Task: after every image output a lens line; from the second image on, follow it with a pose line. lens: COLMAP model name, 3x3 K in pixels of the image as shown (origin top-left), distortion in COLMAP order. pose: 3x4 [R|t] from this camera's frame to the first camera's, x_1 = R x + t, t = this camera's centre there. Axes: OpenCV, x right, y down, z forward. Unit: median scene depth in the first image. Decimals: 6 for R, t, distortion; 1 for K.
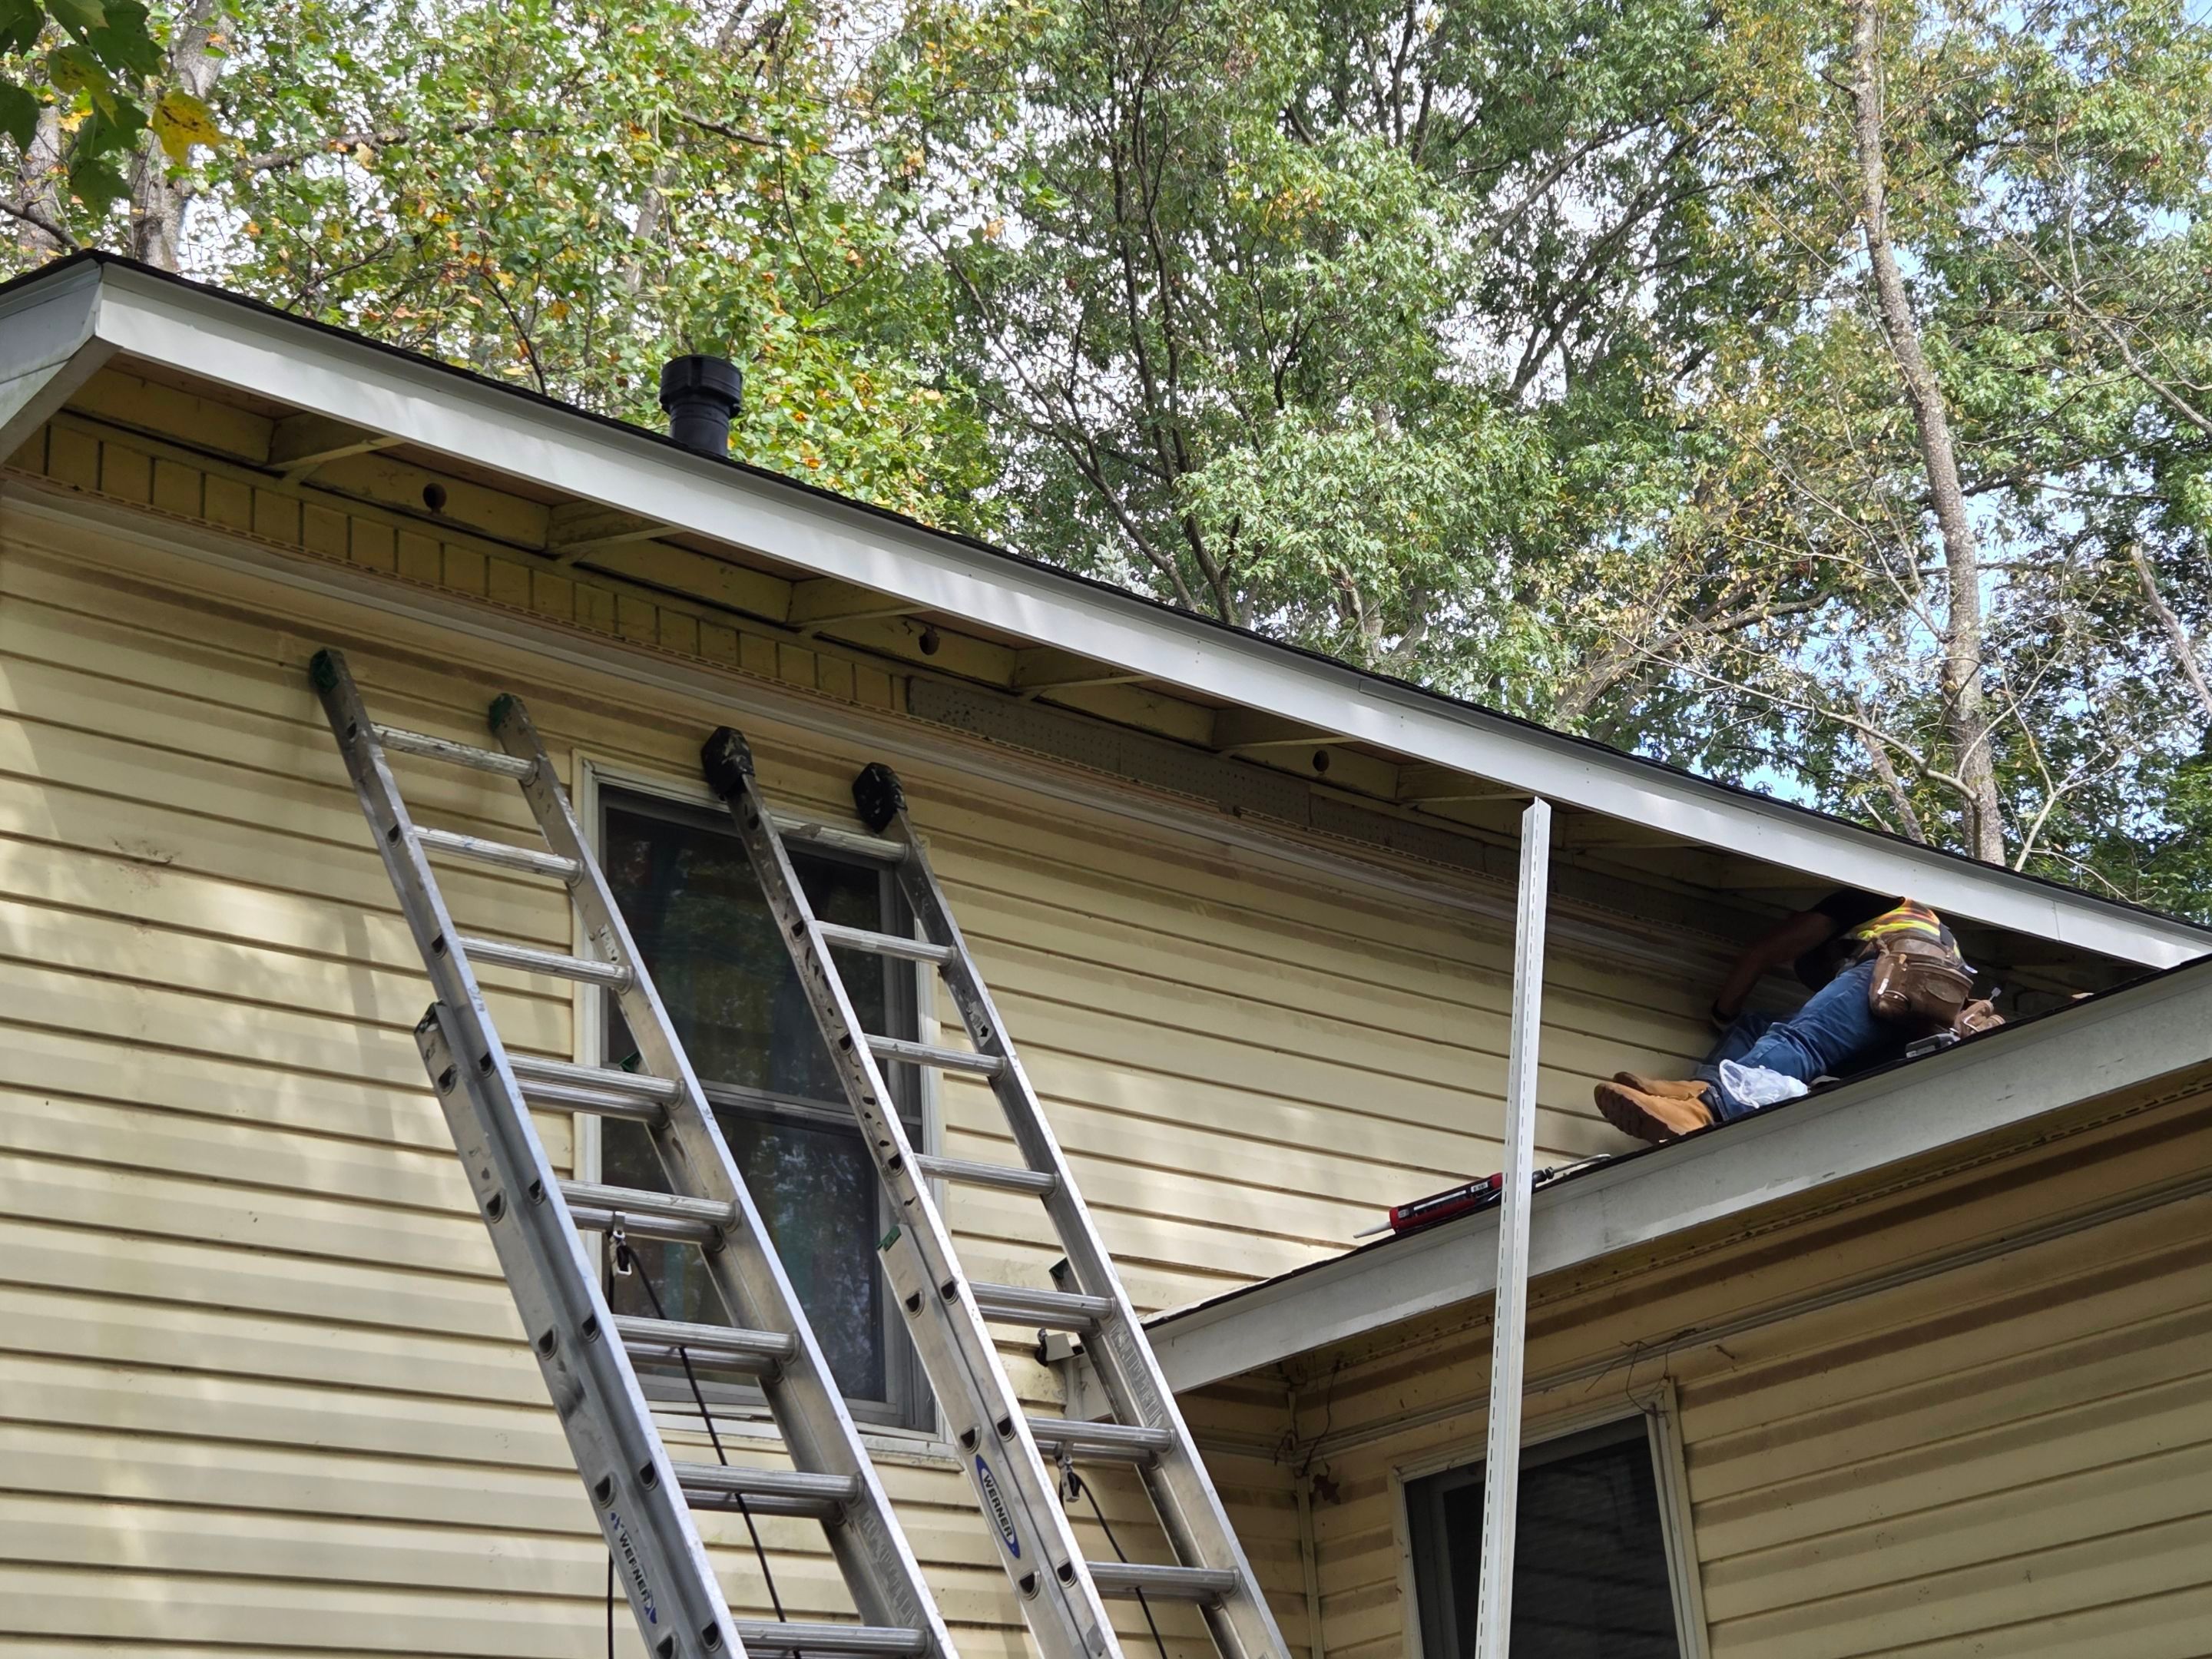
lens RADIAL K [[3352.2, 0, 1106.0], [0, 3352.2, 829.5], [0, 0, 1]] dist [0.102255, -0.037995]
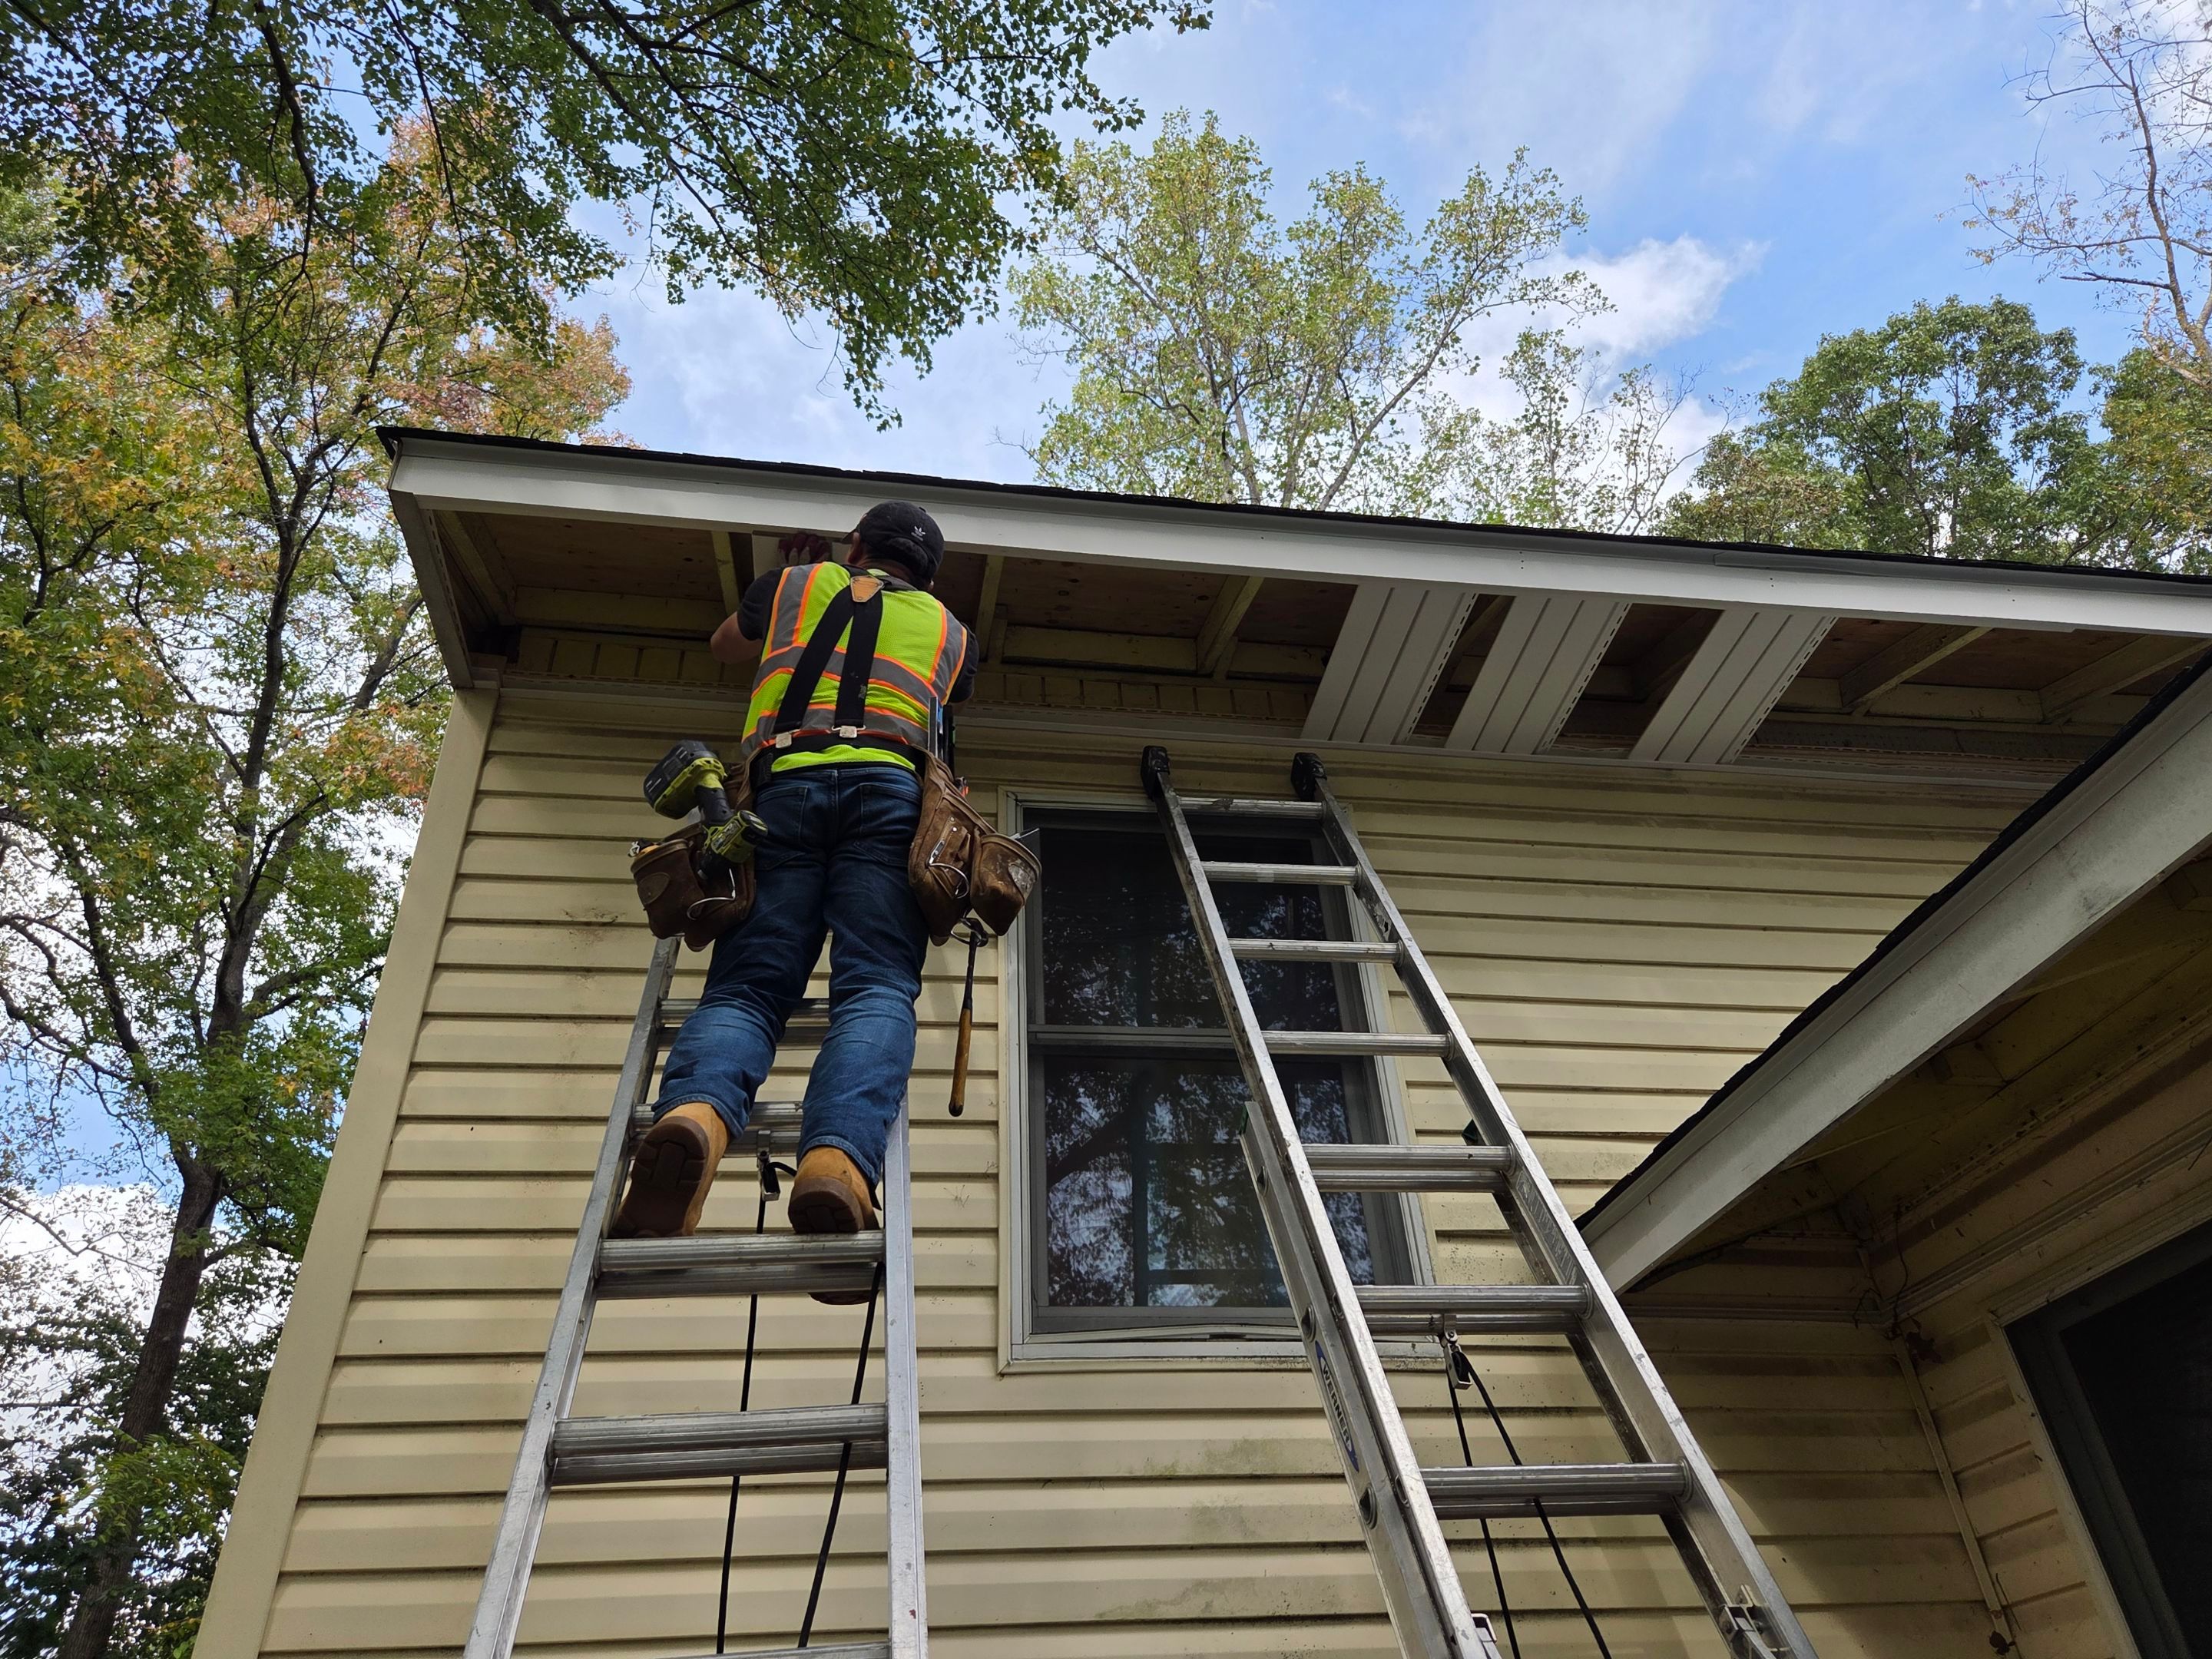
lens RADIAL K [[1440.9, 0, 1087.9], [0, 1440.9, 838.2], [0, 0, 1]] dist [0.001647, 0.003939]
pose [[0.840230, -0.288383, -0.459183, 0.094000], [0.186414, 0.948854, -0.254806, 0.121647], [0.509179, 0.128498, 0.851014, 0.531921]]
